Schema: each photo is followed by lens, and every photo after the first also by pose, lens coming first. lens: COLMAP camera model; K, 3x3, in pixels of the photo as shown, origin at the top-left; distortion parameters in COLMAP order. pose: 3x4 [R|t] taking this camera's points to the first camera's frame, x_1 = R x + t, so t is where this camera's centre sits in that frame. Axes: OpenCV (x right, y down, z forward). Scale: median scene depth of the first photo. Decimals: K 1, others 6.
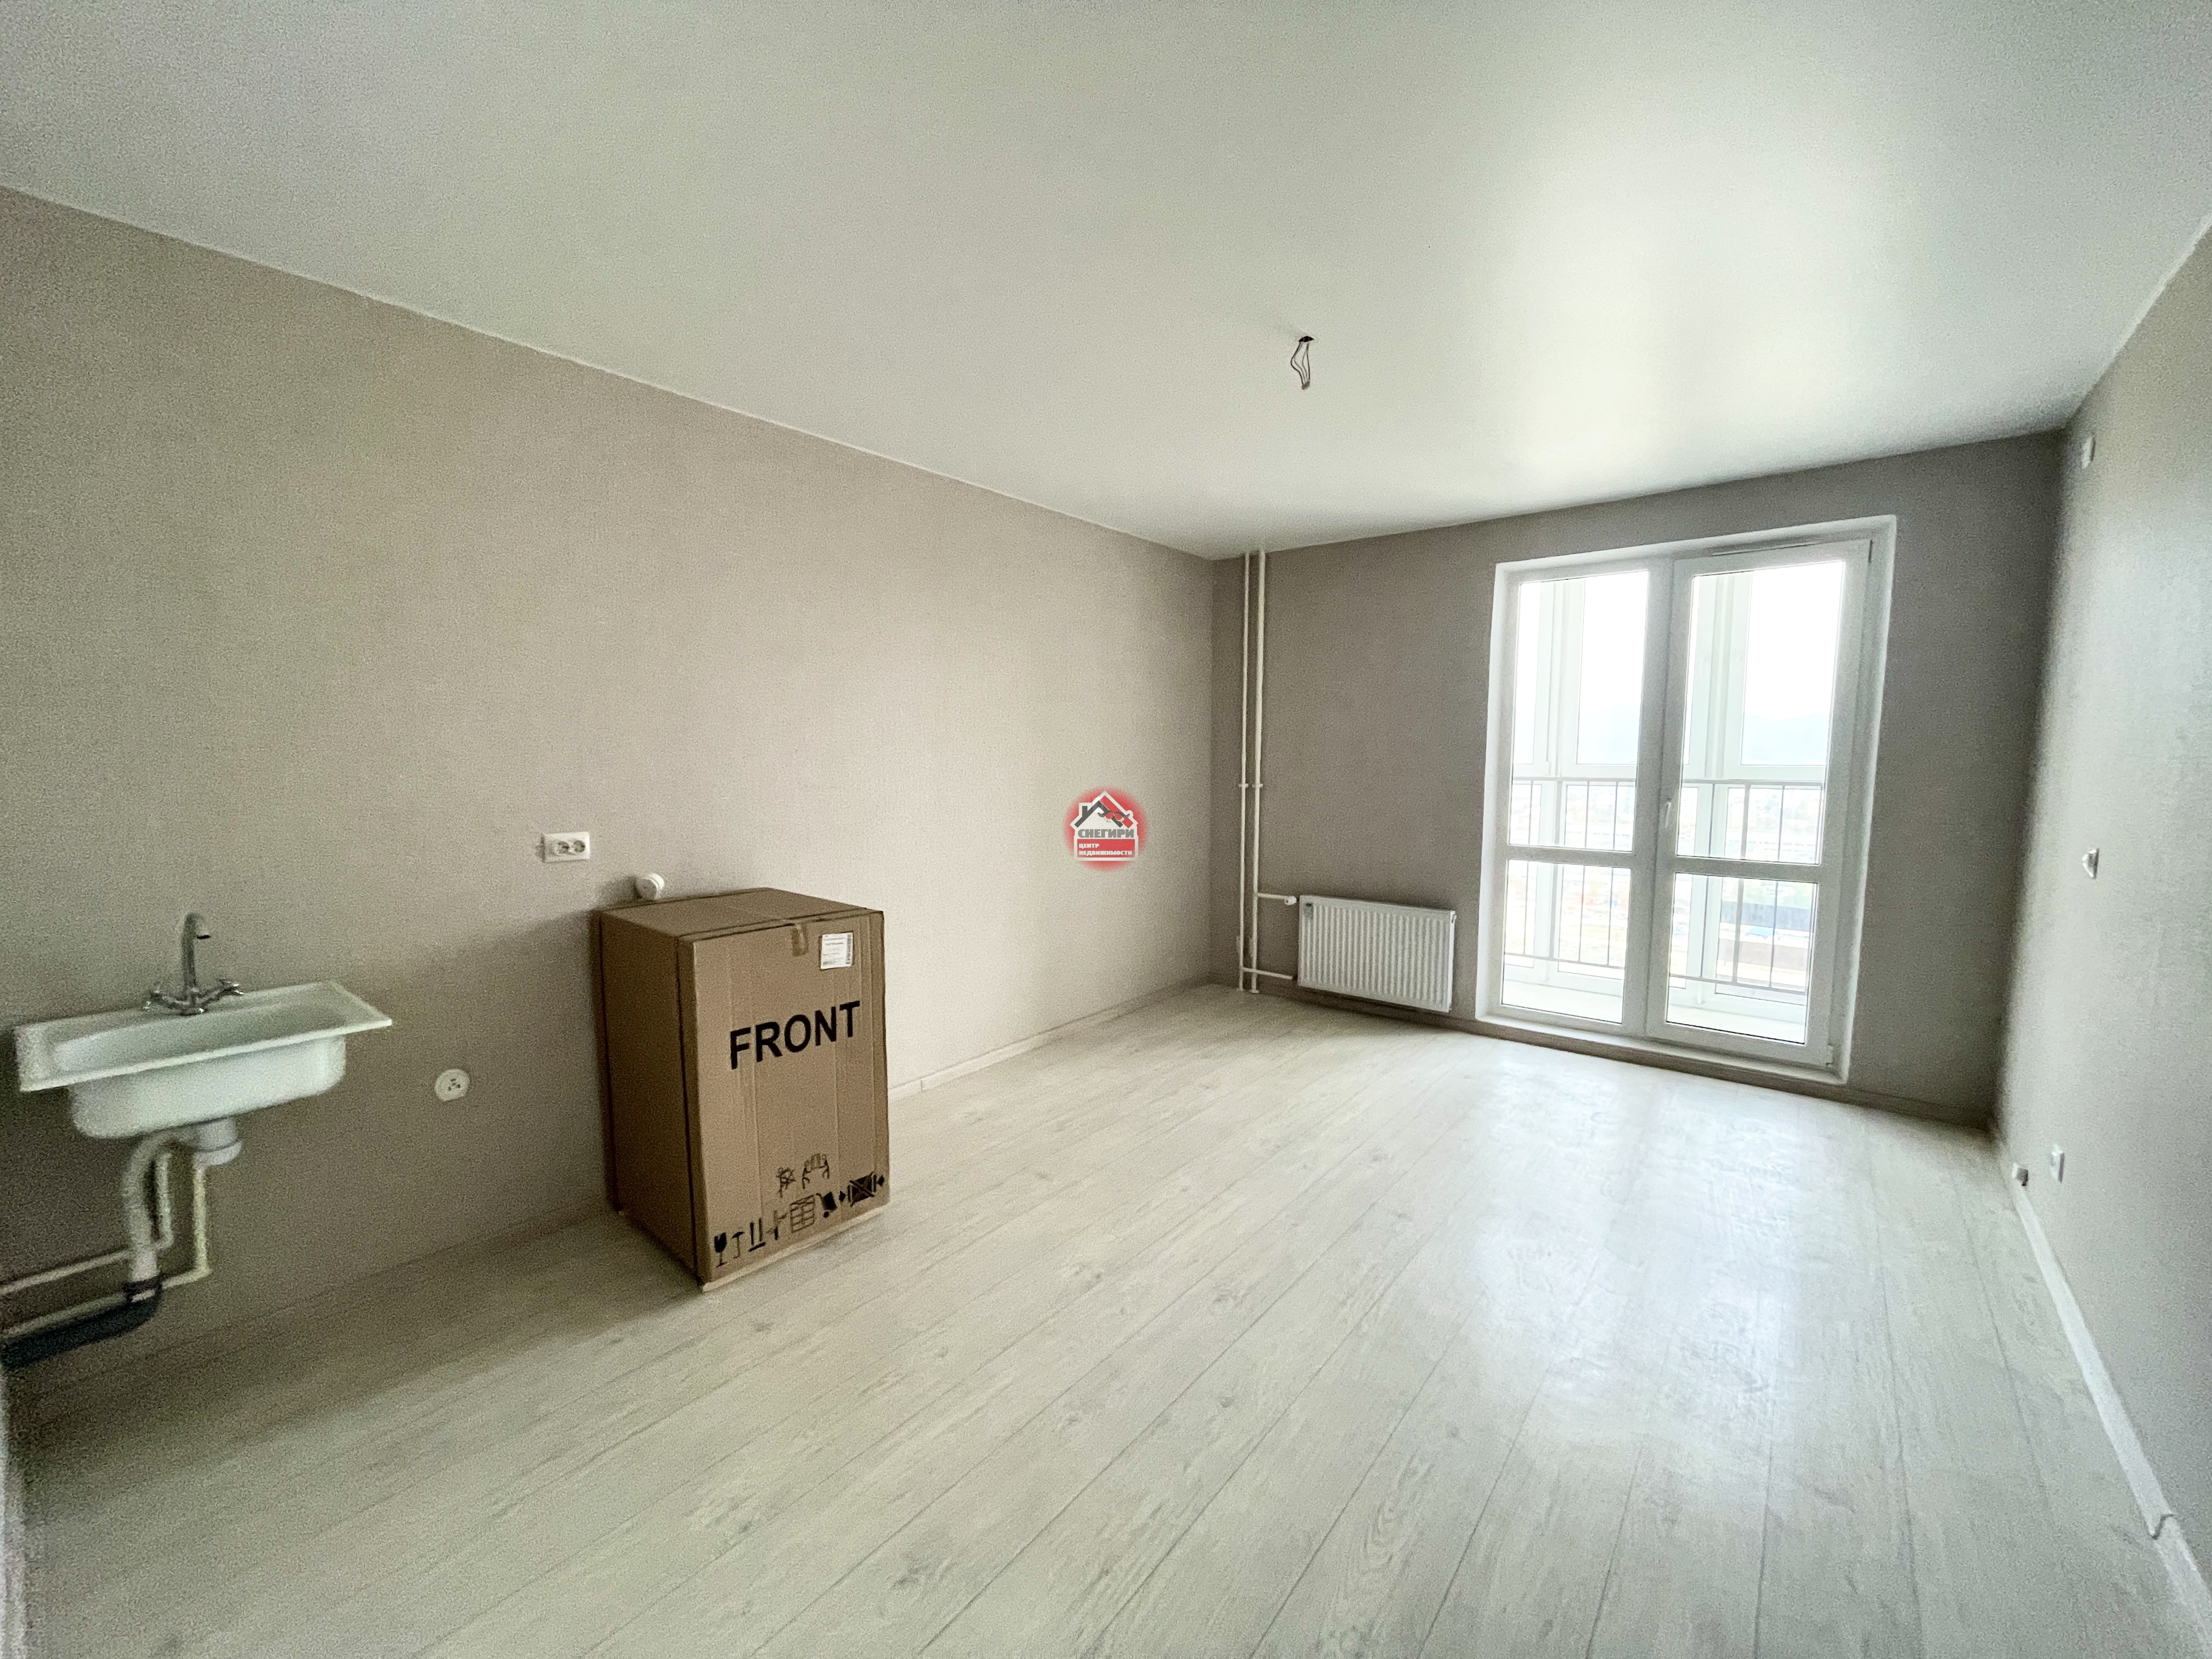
lens RADIAL K [[892.2, 0, 1100.9], [0, 892.2, 842.3], [0, 0, 1]] dist [0.002408, -0.001068]
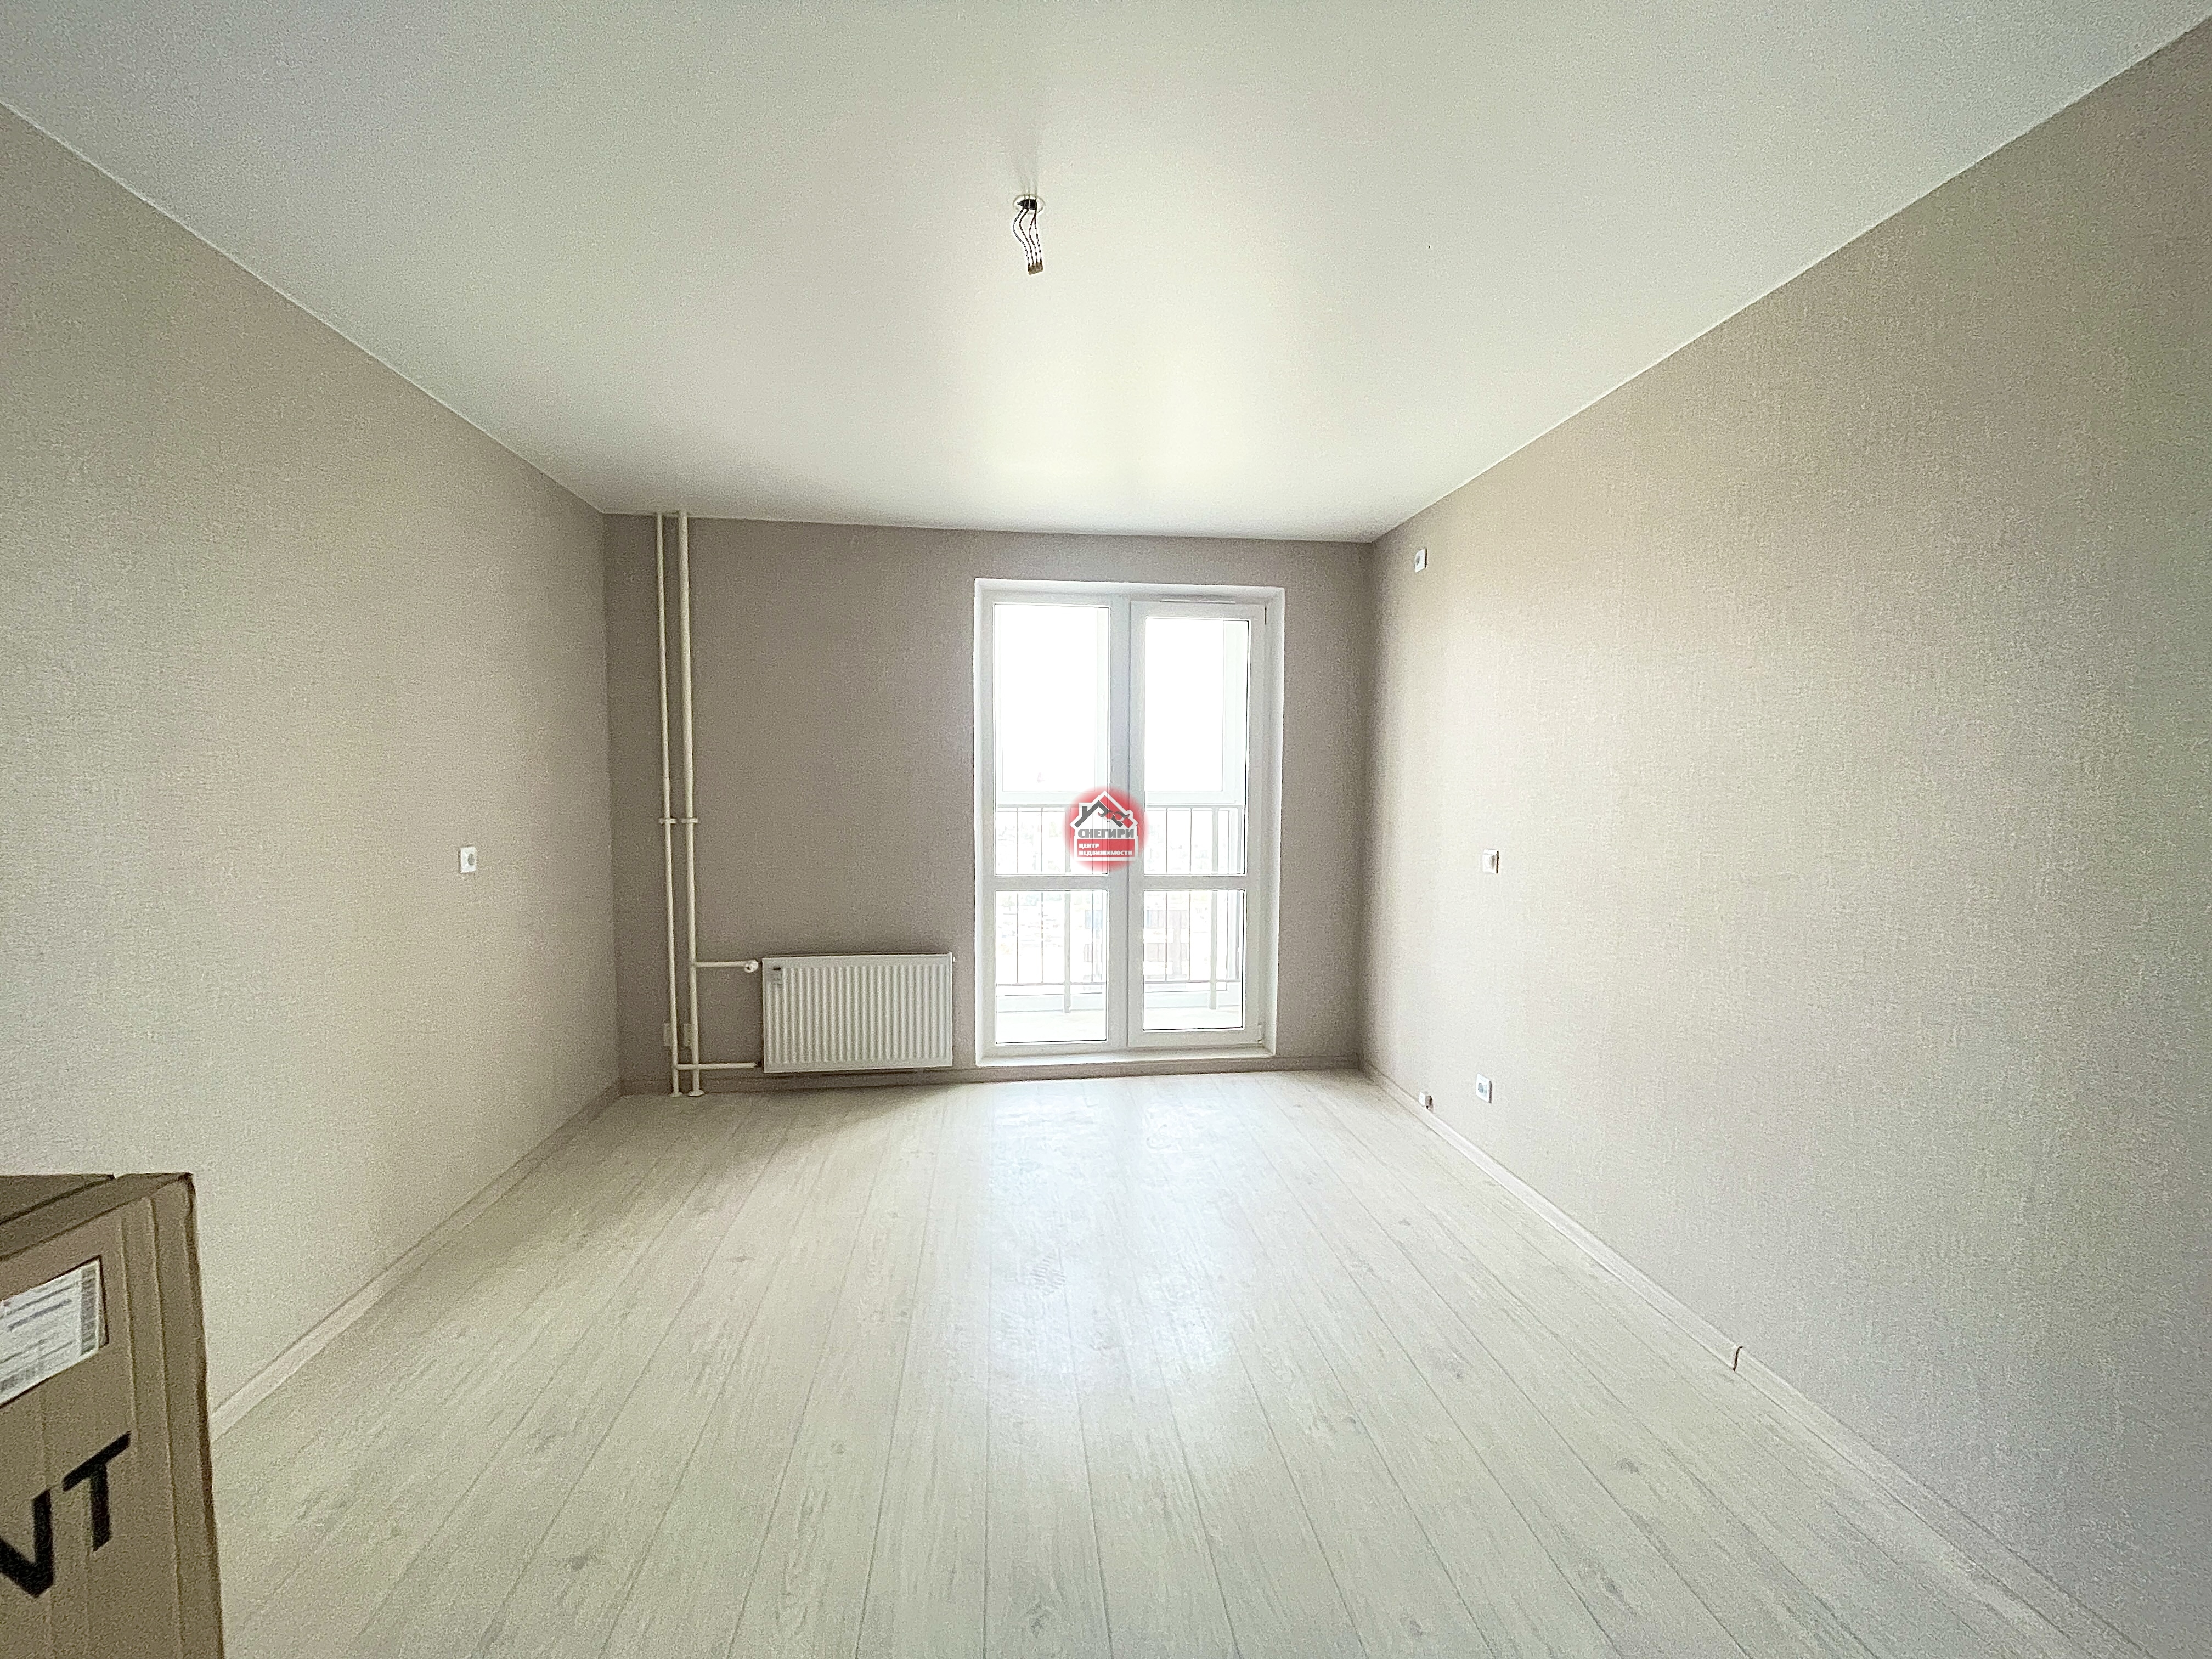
lens RADIAL K [[892.2, 0, 1096.8], [0, 892.2, 826.9], [0, 0, 1]] dist [0.002408, -0.001068]
pose [[0.697657, -0.035468, 0.715553, -0.164237], [0.068777, 0.997477, -0.017615, -0.027382], [-0.713123, 0.061502, 0.698336, 0.290276]]
